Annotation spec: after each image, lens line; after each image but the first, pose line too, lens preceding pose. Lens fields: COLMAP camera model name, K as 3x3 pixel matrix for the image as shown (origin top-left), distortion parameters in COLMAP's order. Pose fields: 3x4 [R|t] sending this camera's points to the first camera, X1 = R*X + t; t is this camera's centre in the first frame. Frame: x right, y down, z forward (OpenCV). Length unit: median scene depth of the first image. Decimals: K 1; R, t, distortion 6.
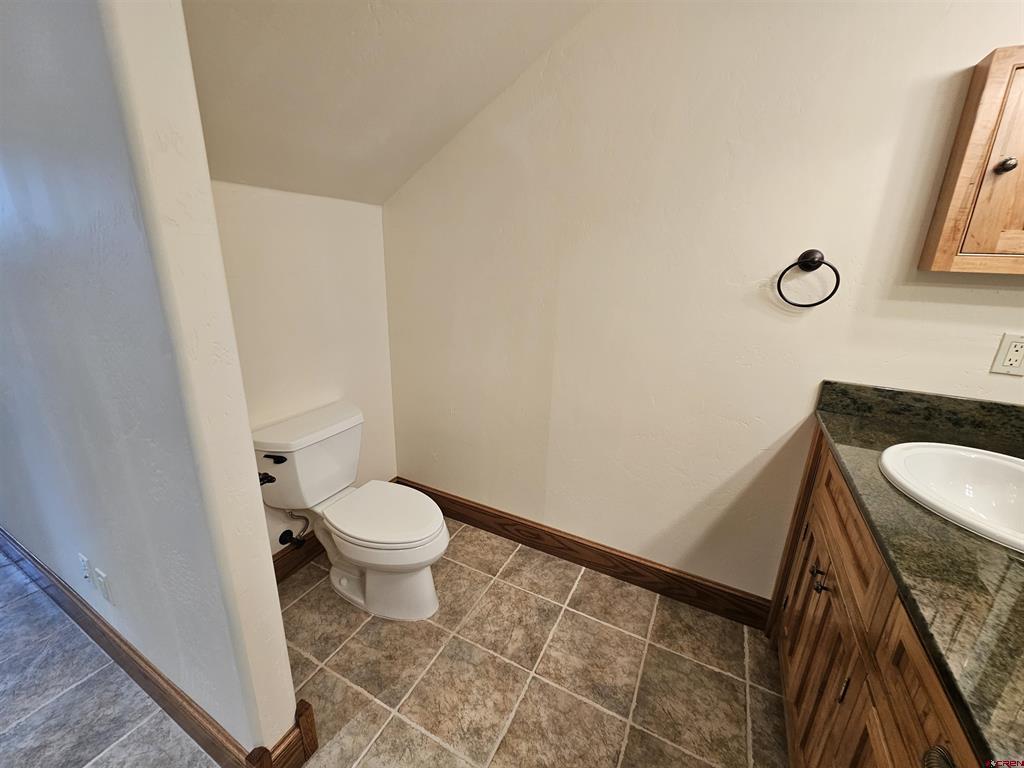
lens RADIAL K [[418.4, 0, 501.1], [0, 418.4, 381.2], [0, 0, 1]] dist [-0.000227, -0.000639]
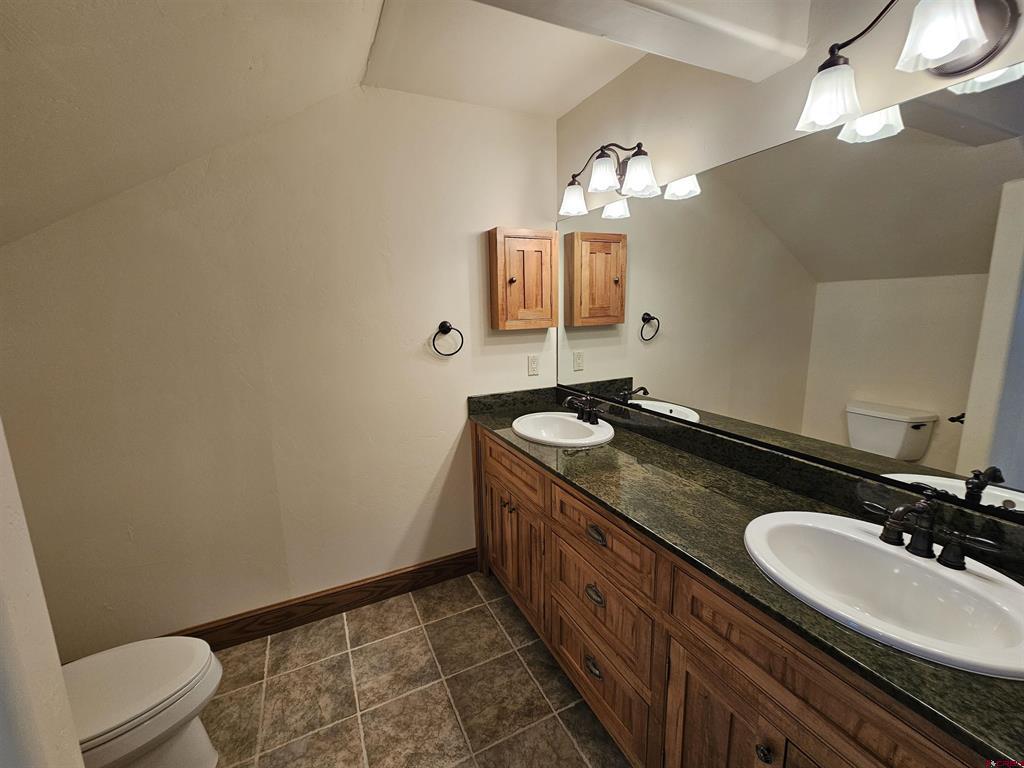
lens RADIAL K [[418.4, 0, 501.1], [0, 418.4, 381.2], [0, 0, 1]] dist [-0.000227, -0.000639]
pose [[0.598912, -0.178837, 0.780591, -0.384868], [0.267922, 0.963322, 0.015138, -0.047049], [-0.754667, 0.200071, 0.624859, -0.123302]]
